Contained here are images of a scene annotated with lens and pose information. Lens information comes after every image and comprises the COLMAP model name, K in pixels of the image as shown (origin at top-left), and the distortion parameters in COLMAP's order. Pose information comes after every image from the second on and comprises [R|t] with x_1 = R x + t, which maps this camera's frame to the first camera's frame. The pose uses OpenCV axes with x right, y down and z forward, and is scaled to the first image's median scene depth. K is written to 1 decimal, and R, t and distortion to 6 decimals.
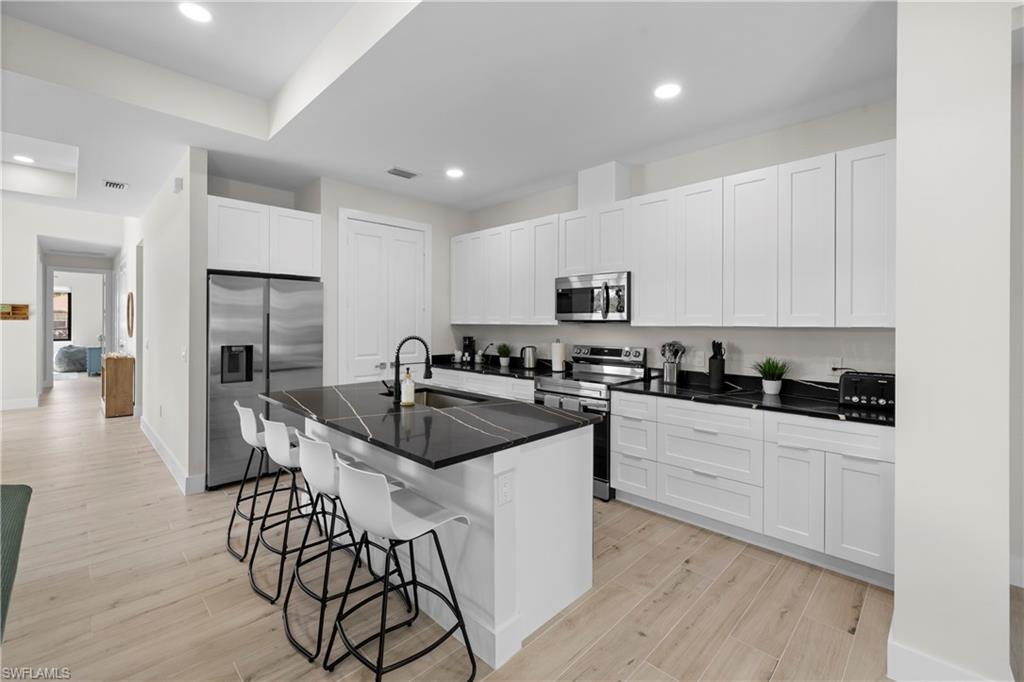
lens RADIAL K [[434.1, 0, 511.3], [0, 434.1, 323.8], [0, 0, 1]] dist [-0.001584, 0.002008]
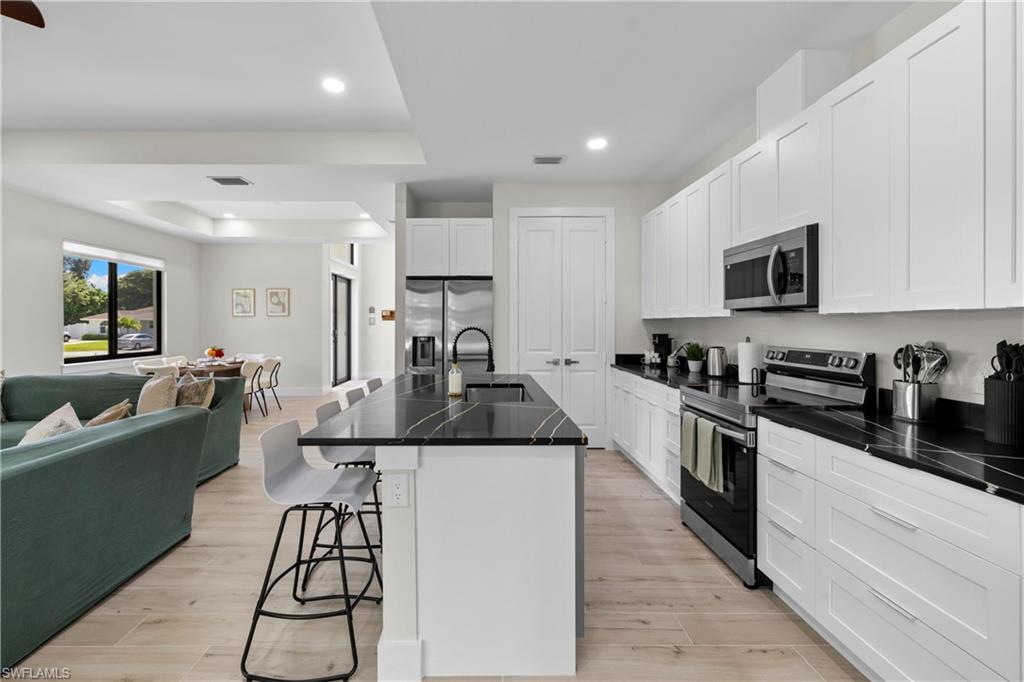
lens RADIAL K [[434.1, 0, 486.8], [0, 434.1, 327.4], [0, 0, 1]] dist [-0.001584, 0.002008]
pose [[0.712456, 0.001774, -0.701715, 0.313436], [0.000967, 0.999993, 0.003510, 0.017356], [0.701716, -0.003180, 0.712449, 0.215645]]
